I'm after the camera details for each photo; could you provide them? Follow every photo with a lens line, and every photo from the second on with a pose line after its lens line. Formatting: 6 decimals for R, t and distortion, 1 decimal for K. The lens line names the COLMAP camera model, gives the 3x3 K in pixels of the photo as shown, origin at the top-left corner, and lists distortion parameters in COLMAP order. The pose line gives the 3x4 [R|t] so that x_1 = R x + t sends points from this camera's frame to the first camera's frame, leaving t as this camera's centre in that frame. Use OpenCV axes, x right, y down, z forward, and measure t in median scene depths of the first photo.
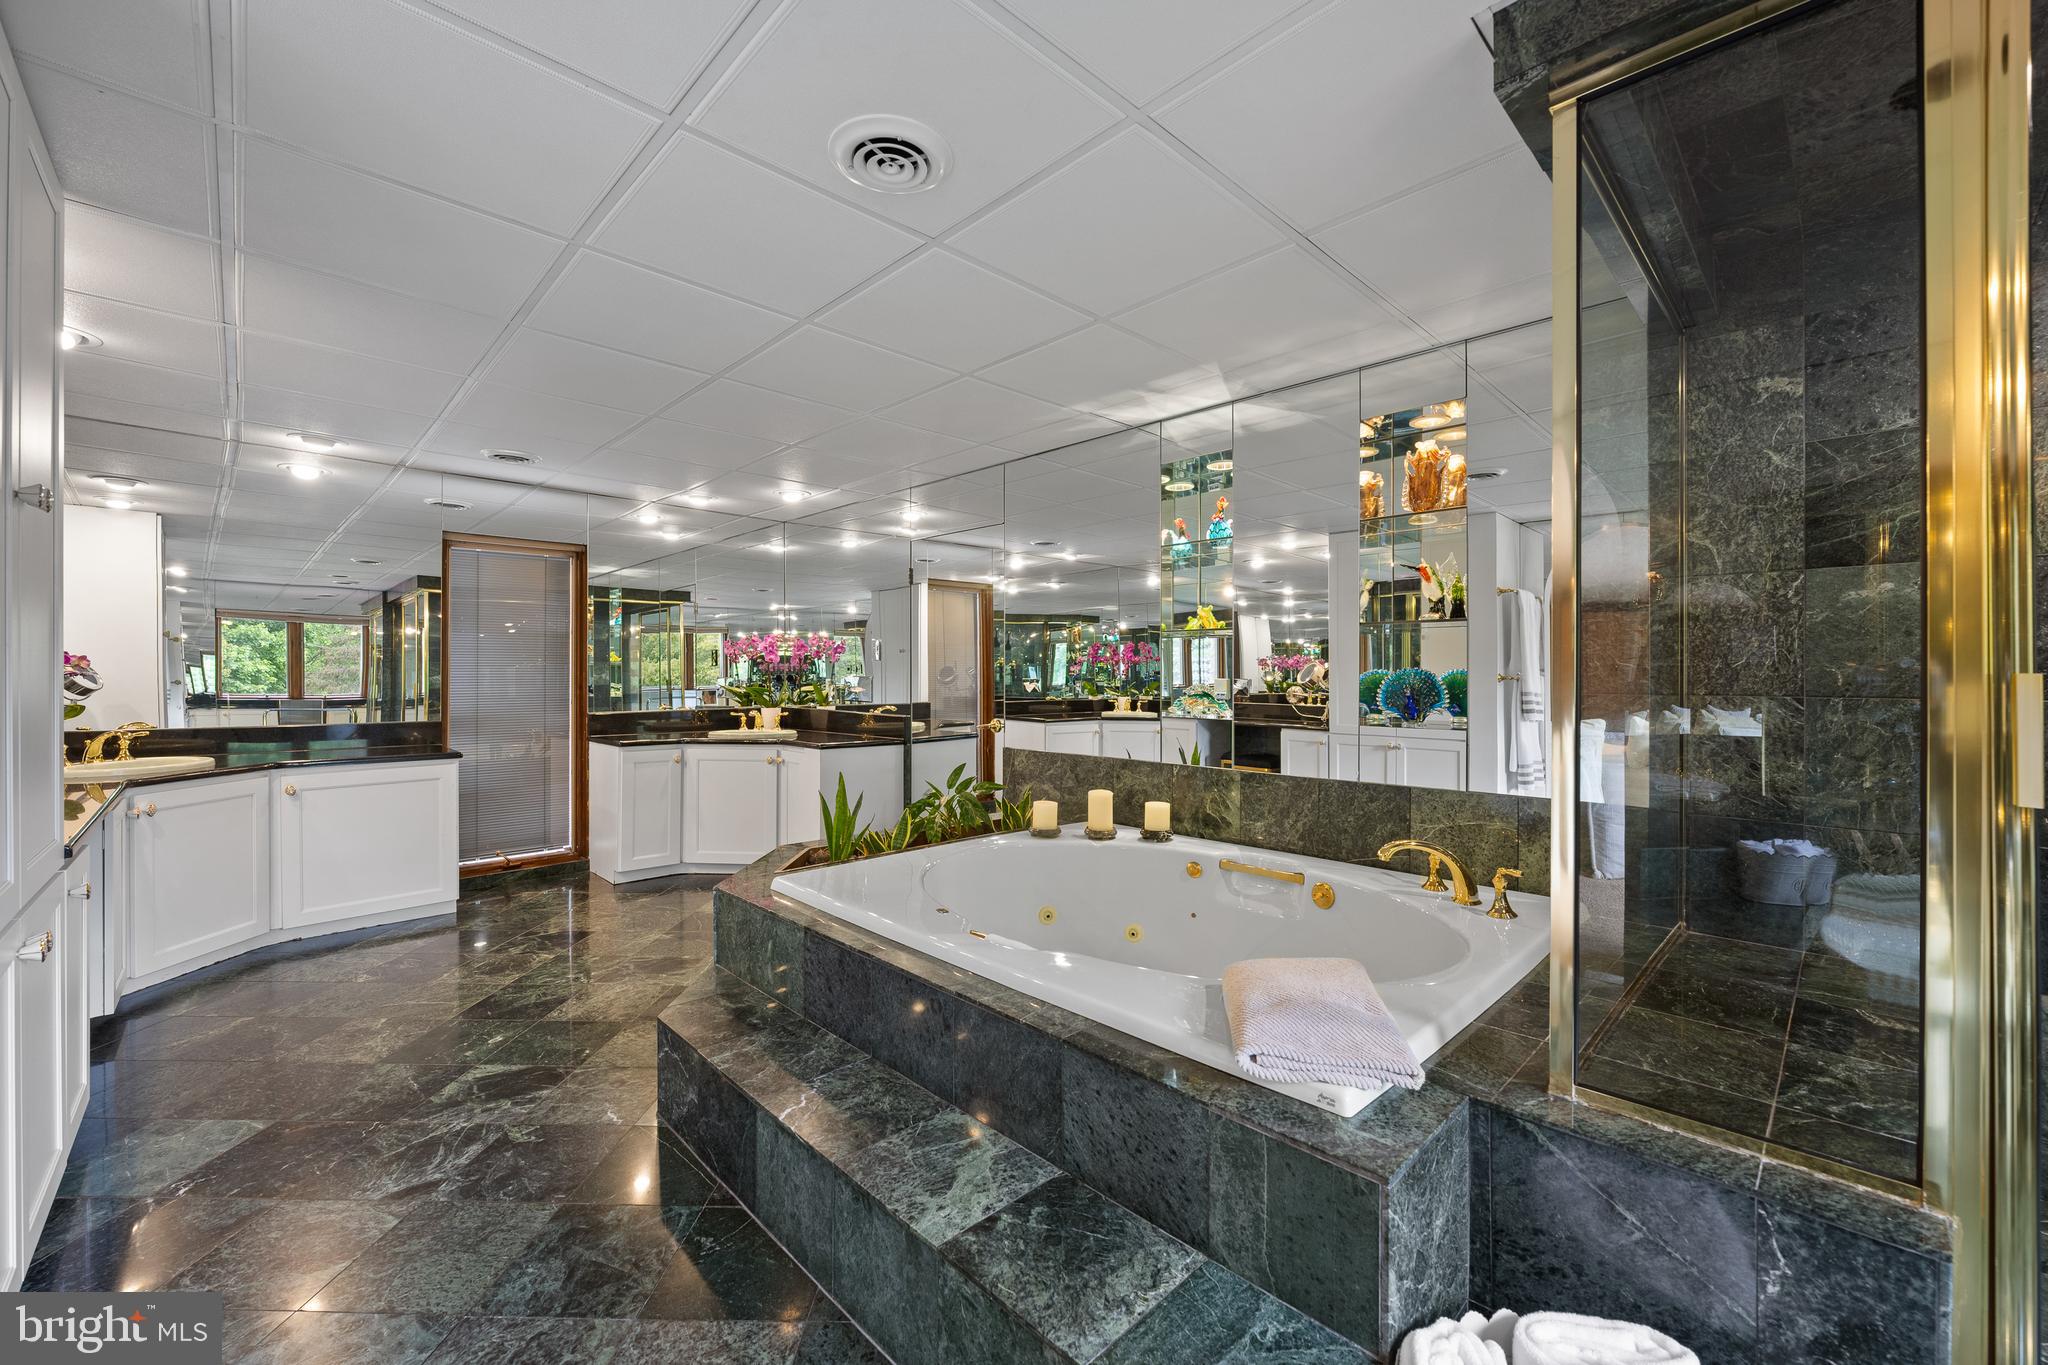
lens RADIAL K [[824.5, 0, 1016.5], [0, 824.5, 682.1], [0, 0, 1]] dist [-0.002573, -0.000201]
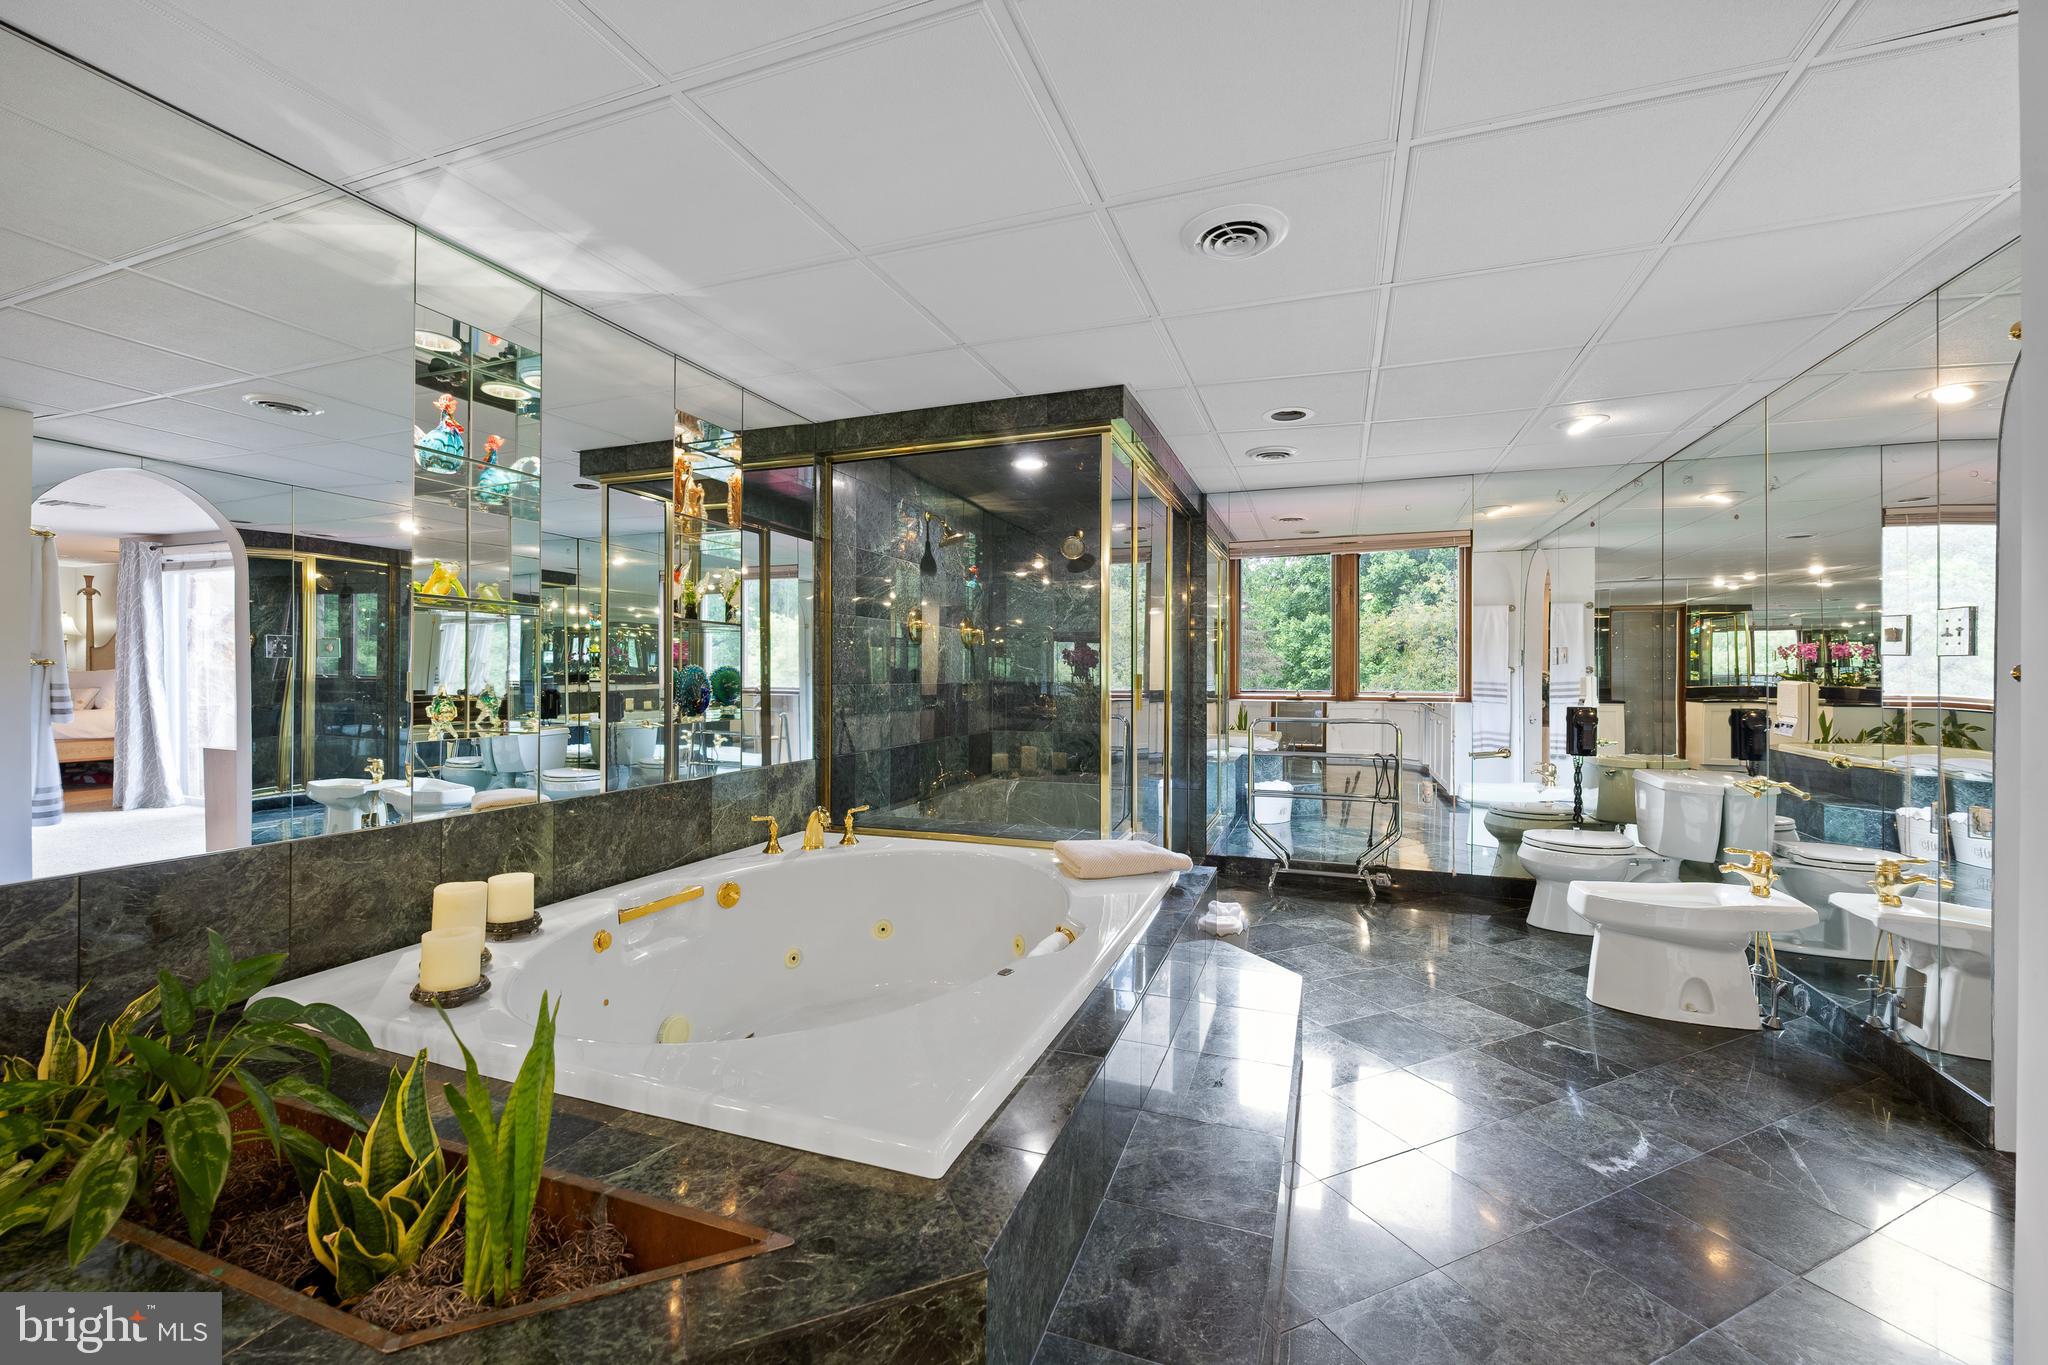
lens RADIAL K [[824.5, 0, 1018.7], [0, 824.5, 675.0], [0, 0, 1]] dist [-0.002573, -0.000201]
pose [[-0.424096, -0.011963, 0.905538, -0.570303], [-0.009427, 0.999917, 0.008795, -0.015618], [-0.905568, -0.004807, -0.424173, 0.939254]]
